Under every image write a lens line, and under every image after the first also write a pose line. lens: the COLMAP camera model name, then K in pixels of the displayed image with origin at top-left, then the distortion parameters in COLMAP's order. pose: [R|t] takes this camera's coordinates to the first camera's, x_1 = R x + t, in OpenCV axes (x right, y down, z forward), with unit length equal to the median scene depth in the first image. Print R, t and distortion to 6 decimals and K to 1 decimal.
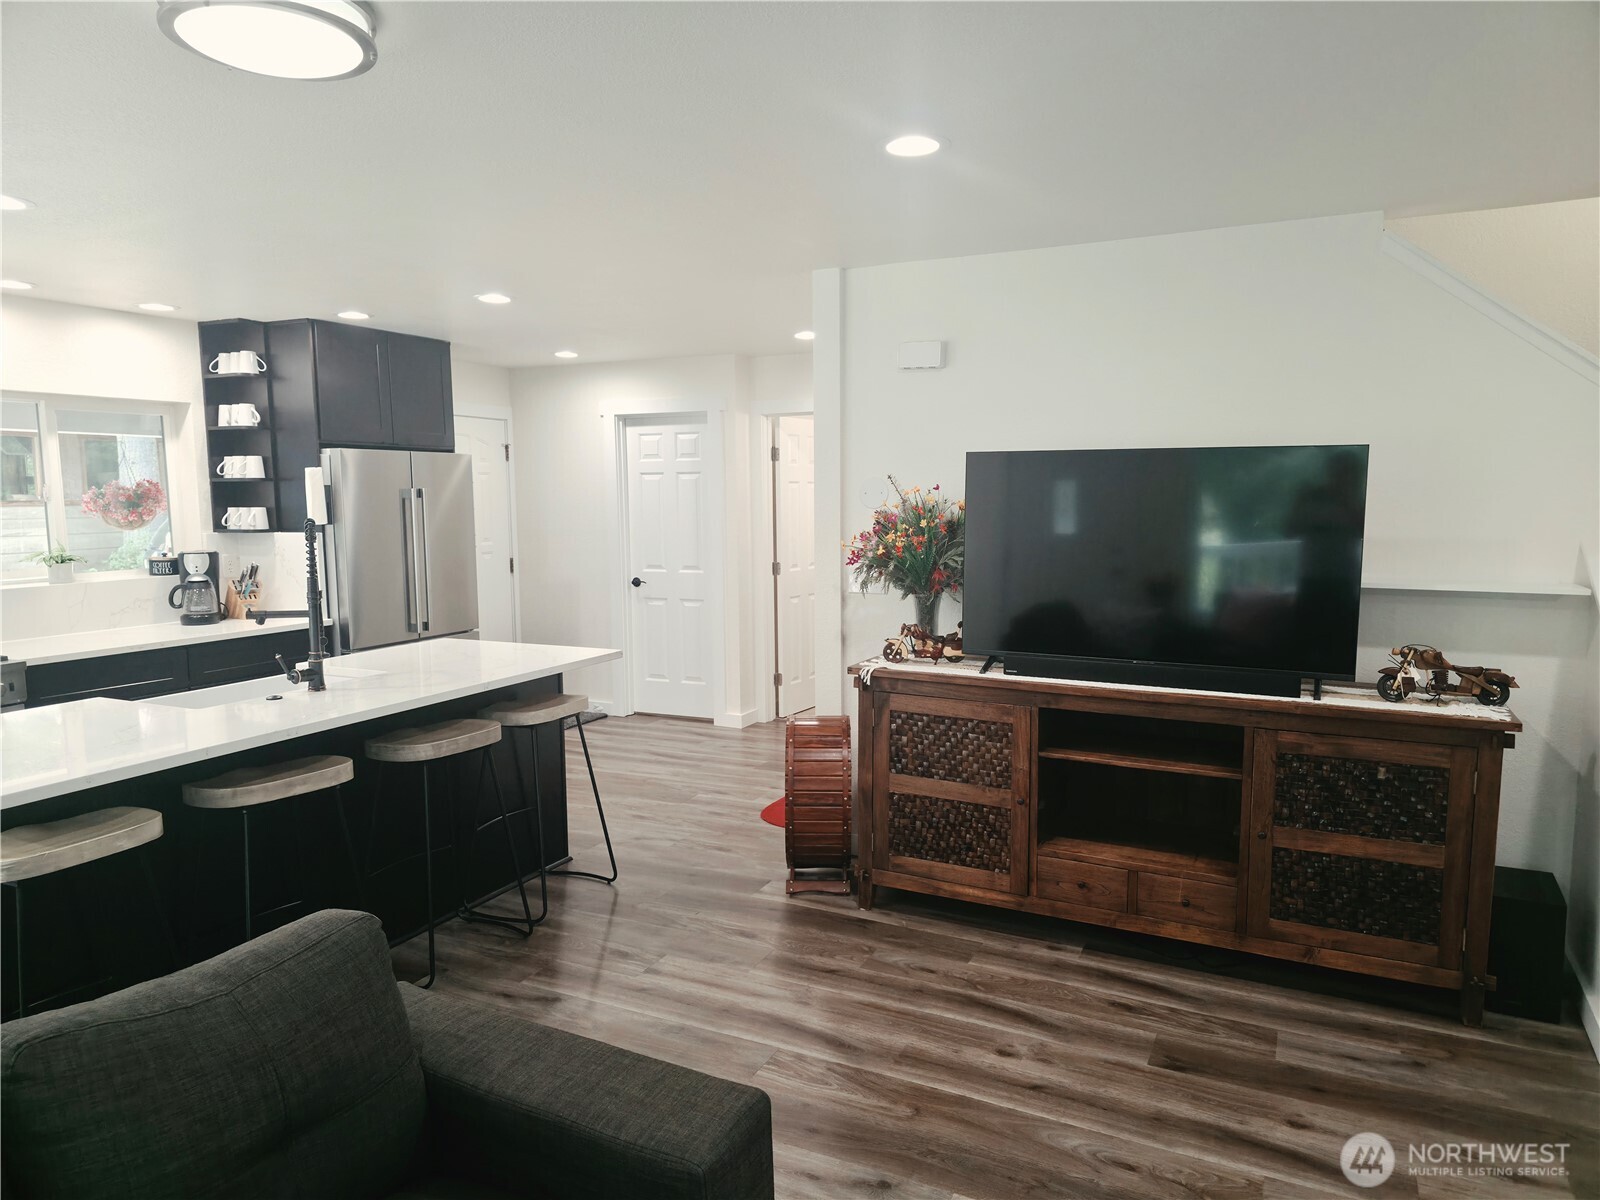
lens RADIAL K [[1047.6, 0, 806.3], [0, 1047.6, 606.4], [0, 0, 1]] dist [0.068194, -0.064085]
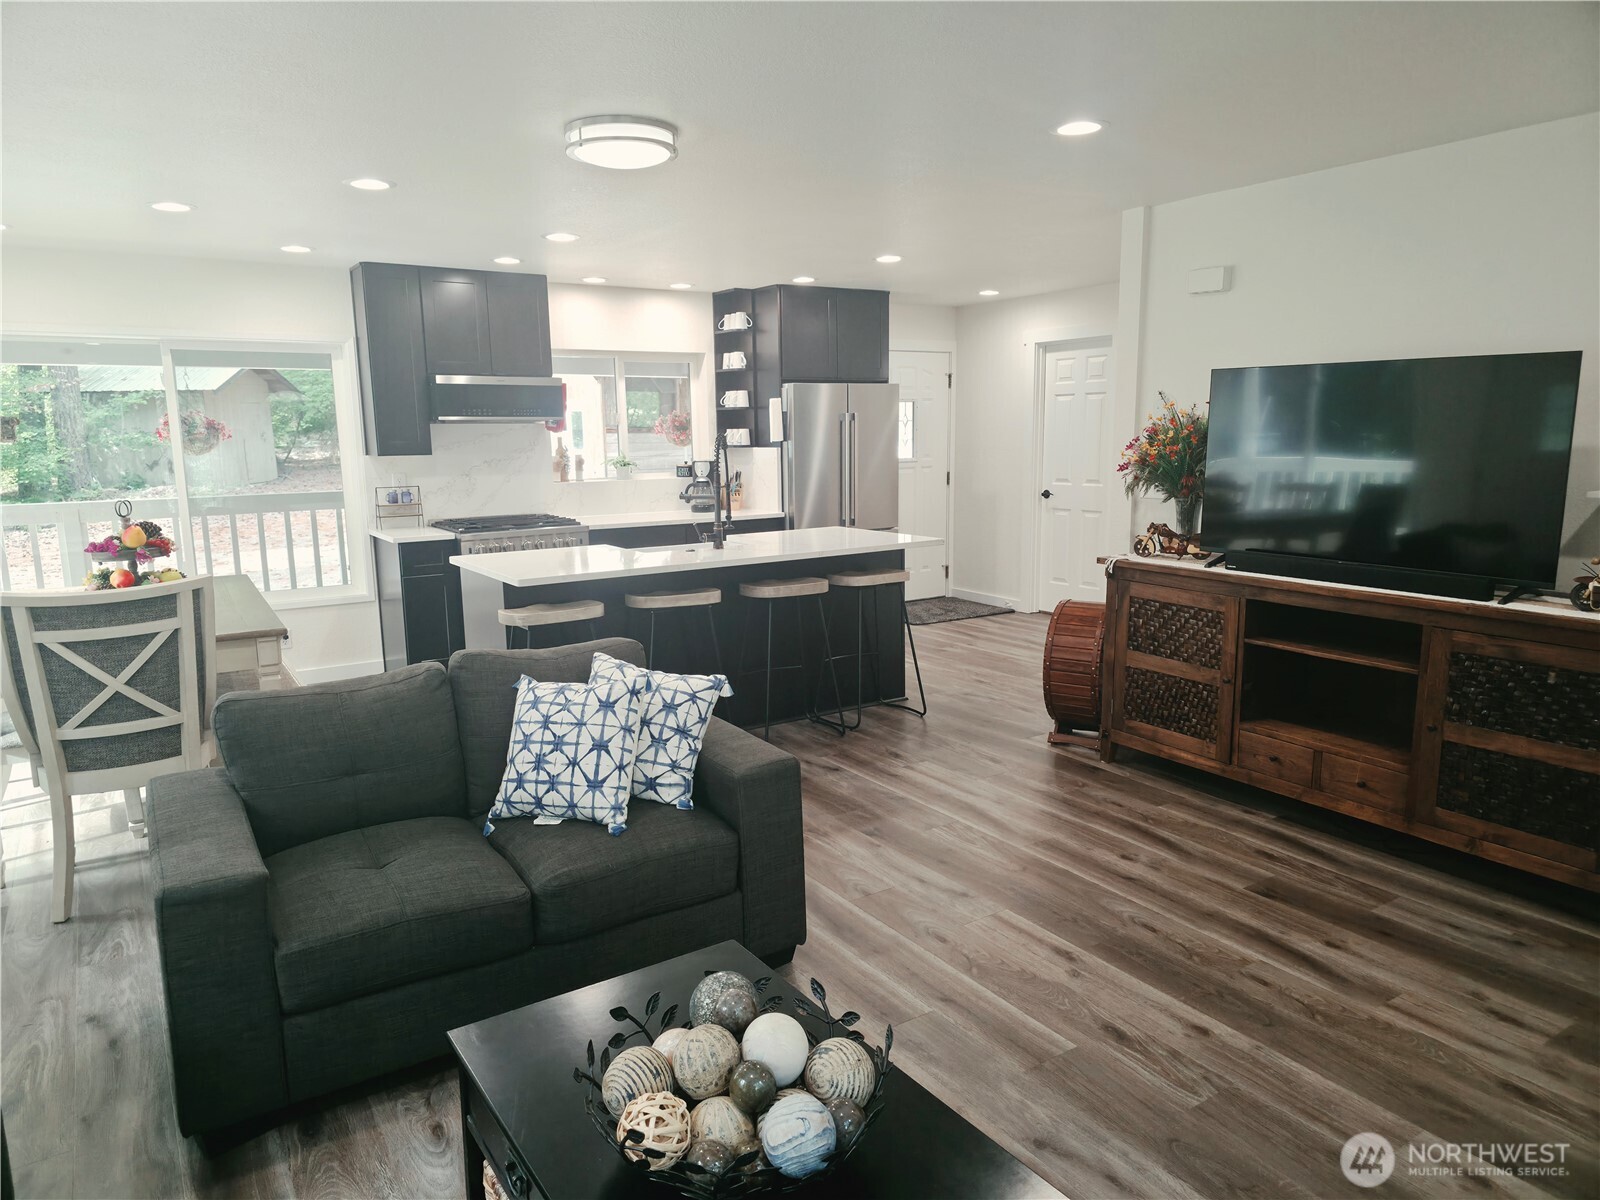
lens RADIAL K [[1047.6, 0, 792.6], [0, 1047.6, 606.2], [0, 0, 1]] dist [0.068194, -0.064085]
pose [[0.857045, 0.080359, -0.508936, 0.365726], [-0.044636, 0.995629, 0.082039, 0.031405], [0.513304, -0.047594, 0.856886, -0.208060]]
